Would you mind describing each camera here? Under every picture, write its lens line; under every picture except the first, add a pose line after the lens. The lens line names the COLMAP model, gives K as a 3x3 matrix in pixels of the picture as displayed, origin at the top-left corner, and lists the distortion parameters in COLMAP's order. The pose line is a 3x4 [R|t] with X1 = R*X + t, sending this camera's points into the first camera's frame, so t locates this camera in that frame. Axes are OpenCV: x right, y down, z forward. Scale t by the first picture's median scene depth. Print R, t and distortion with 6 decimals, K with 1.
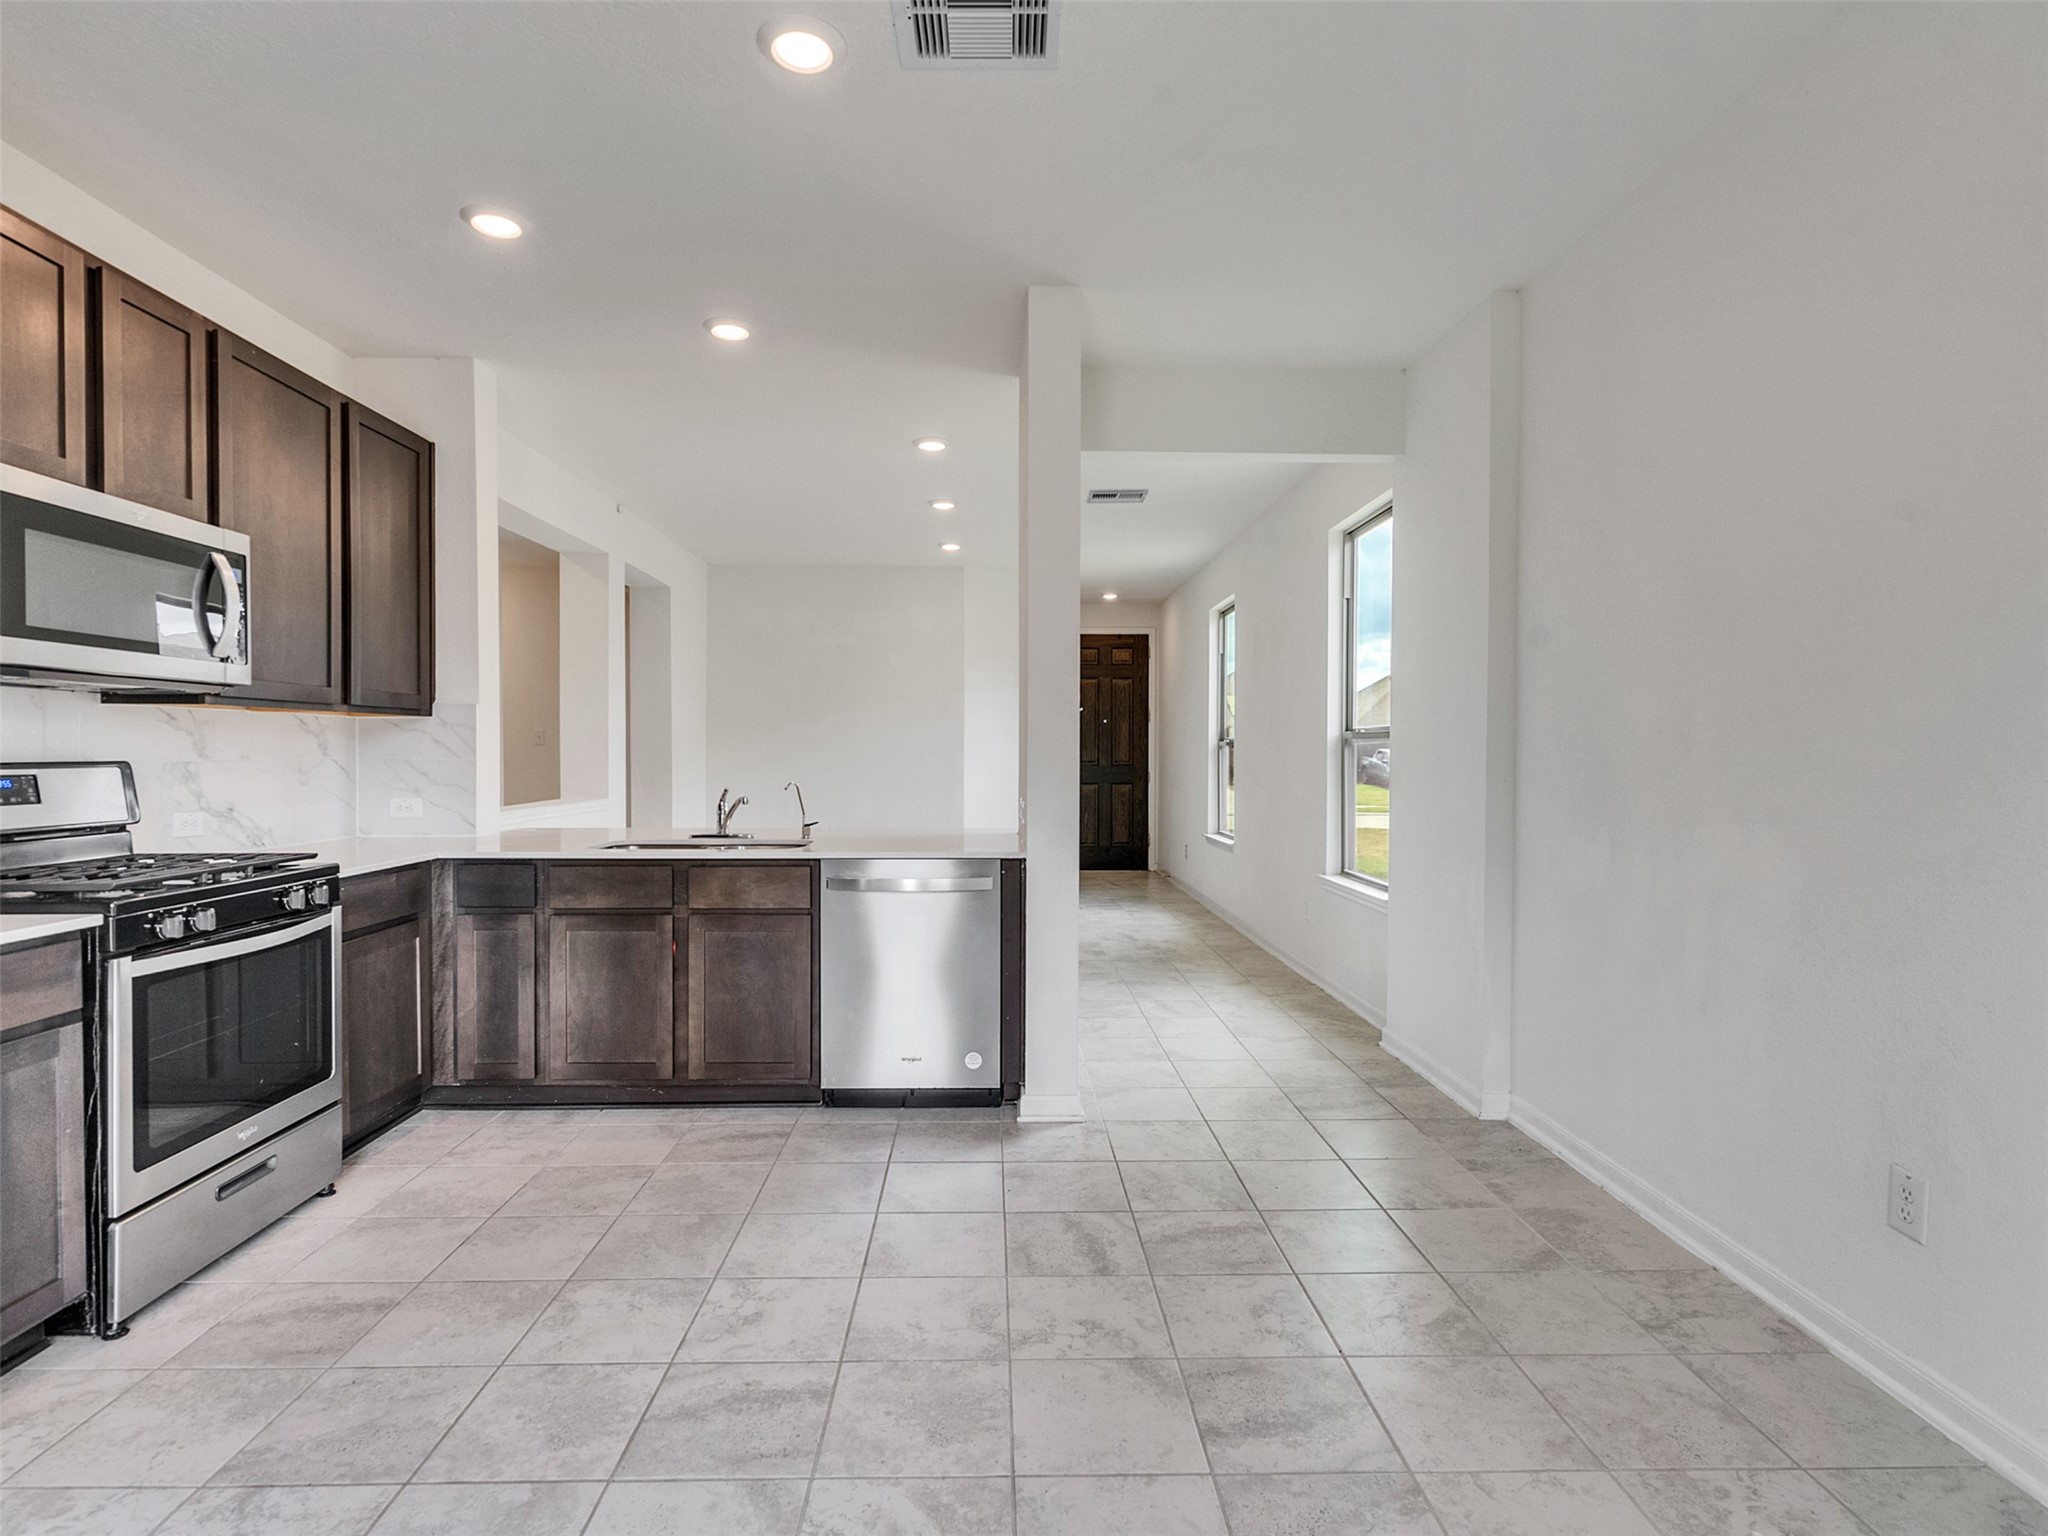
lens RADIAL K [[1045.1, 0, 1008.5], [0, 1045.1, 765.7], [0, 0, 1]] dist [-0.005497, 0.002729]
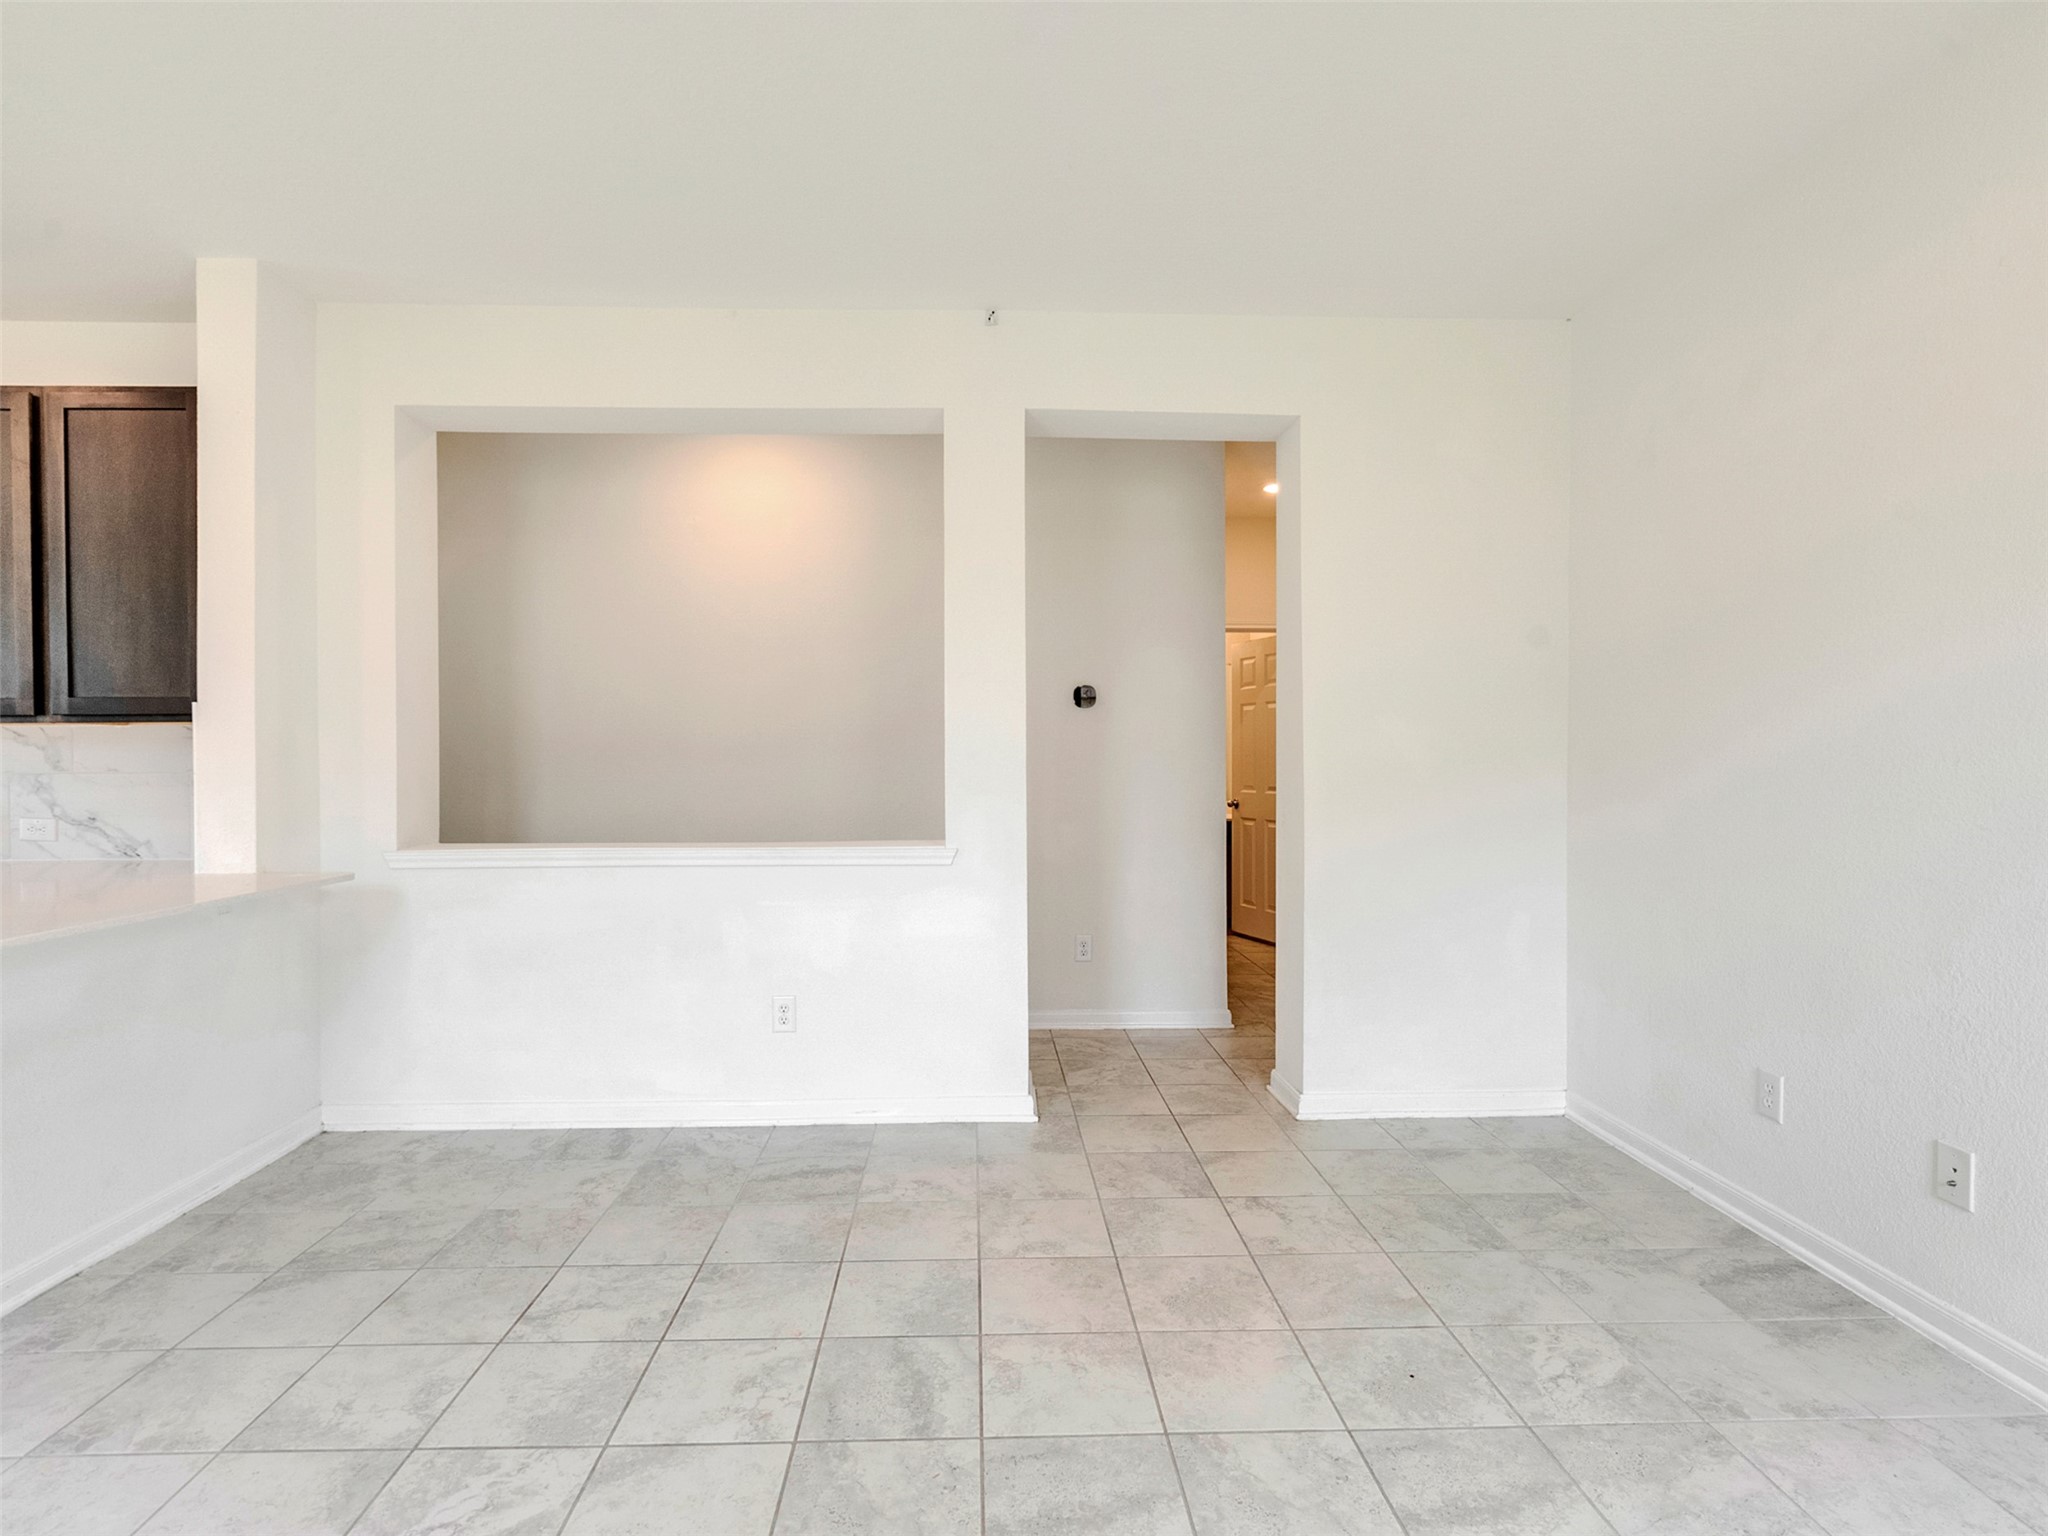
lens RADIAL K [[1045.1, 0, 1022.8], [0, 1045.1, 769.1], [0, 0, 1]] dist [-0.005497, 0.002729]
pose [[0.010699, 0.007646, -0.999914, 0.344829], [-0.010429, 0.999917, 0.007535, -0.028196], [0.999888, 0.010348, 0.010778, 2.033613]]
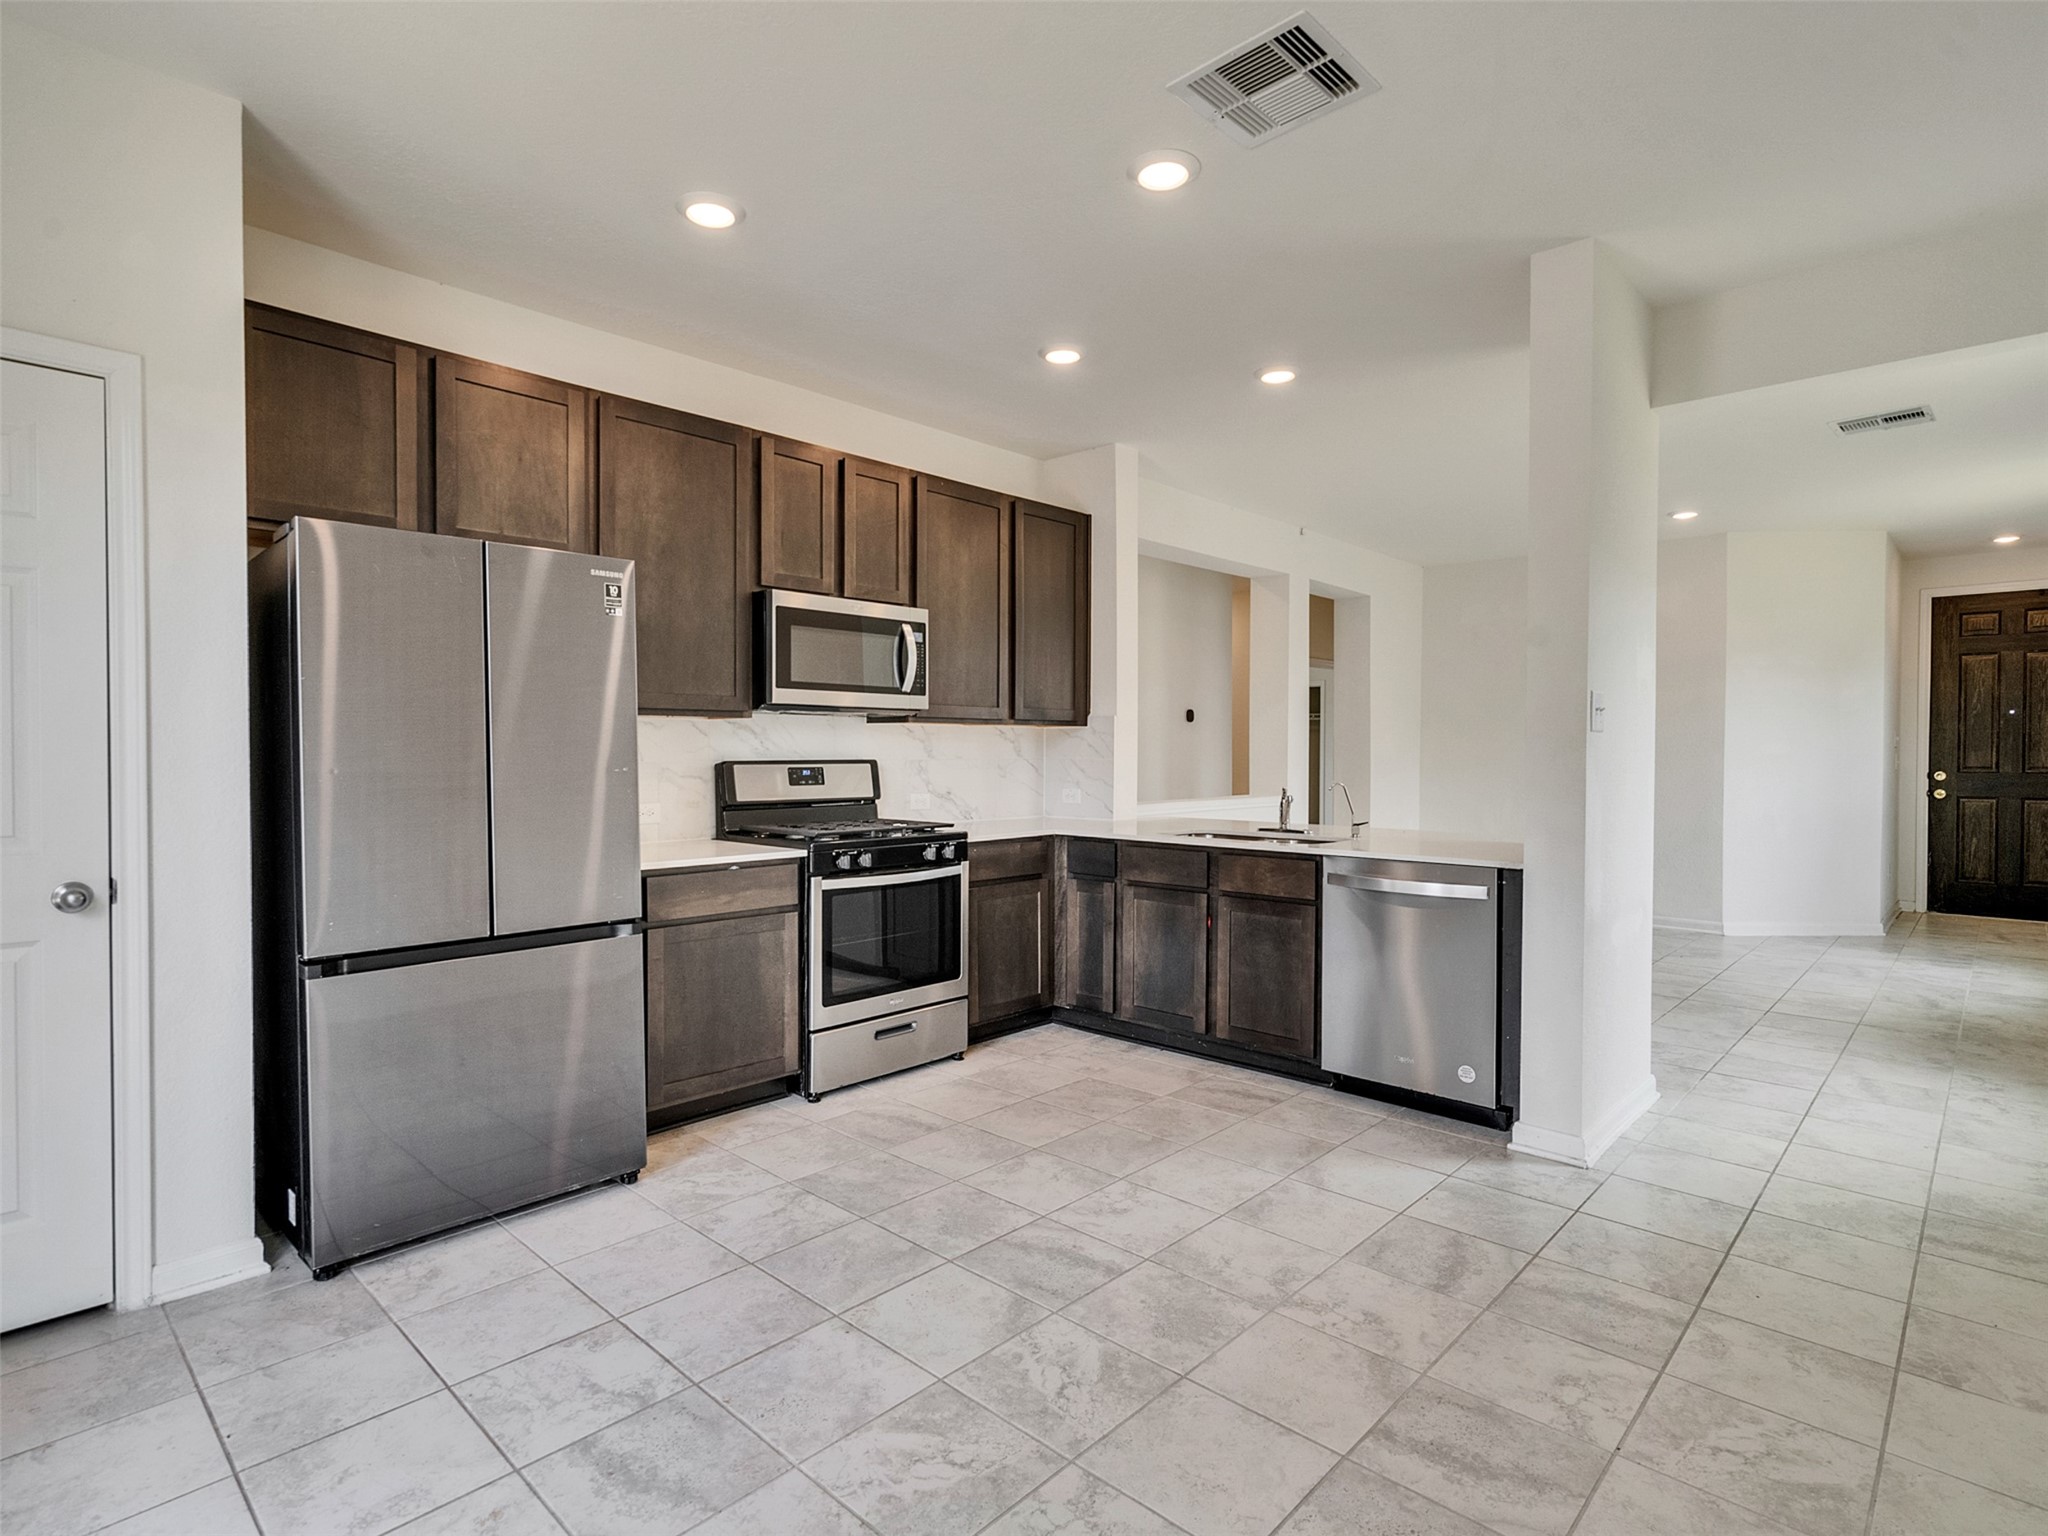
lens RADIAL K [[1045.1, 0, 1012.5], [0, 1045.1, 766.2], [0, 0, 1]] dist [-0.005497, 0.002729]
pose [[0.710189, 0.010762, -0.703929, 0.372456], [-0.010494, 0.999934, 0.004700, -0.003745], [0.703933, 0.004049, 0.710255, 0.016976]]
